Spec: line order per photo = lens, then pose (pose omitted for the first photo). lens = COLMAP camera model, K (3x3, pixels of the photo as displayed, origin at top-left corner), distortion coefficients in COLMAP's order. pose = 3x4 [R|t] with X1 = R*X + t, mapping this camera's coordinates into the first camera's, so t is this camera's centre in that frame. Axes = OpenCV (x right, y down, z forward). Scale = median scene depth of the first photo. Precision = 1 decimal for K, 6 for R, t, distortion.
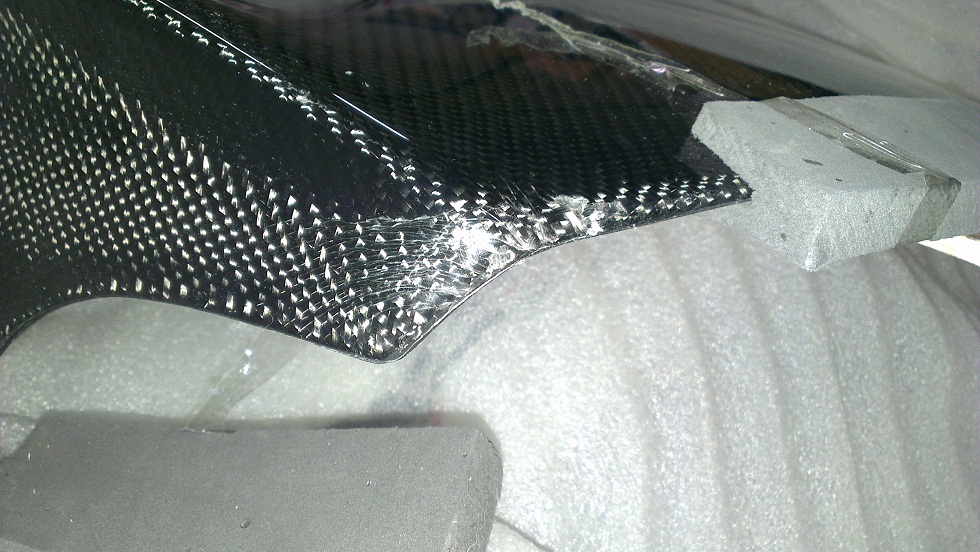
lens RADIAL K [[942.8, 0, 511.4], [0, 942.8, 240.9], [0, 0, 1]] dist [0.068567, -0.000084]
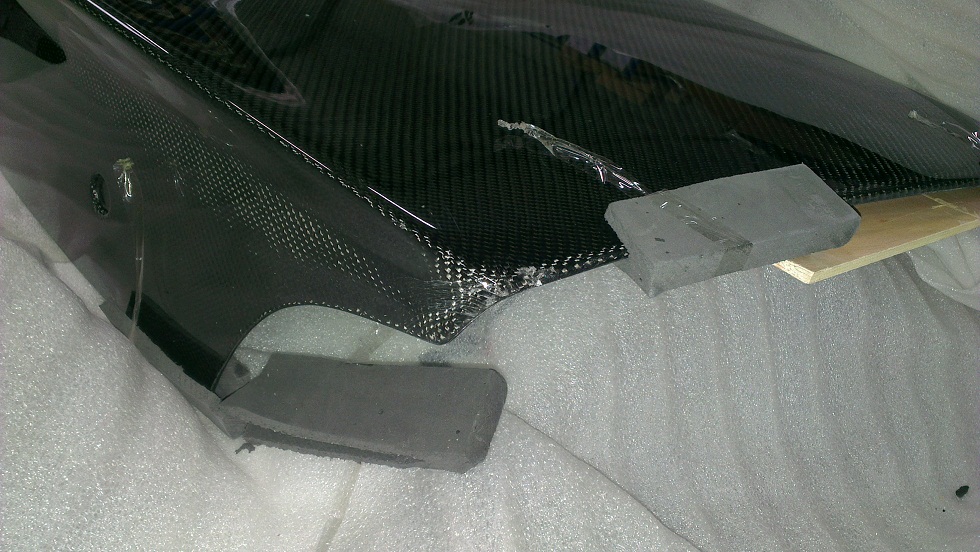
lens RADIAL K [[989.4, 0, 493.2], [0, 989.4, 244.2], [0, 0, 1]] dist [0.081905, -0.198643]
pose [[0.991579, 0.002771, -0.129470, 0.237503], [0.013804, 0.991813, 0.126953, -0.331112], [0.128762, -0.127671, 0.983423, -1.030769]]
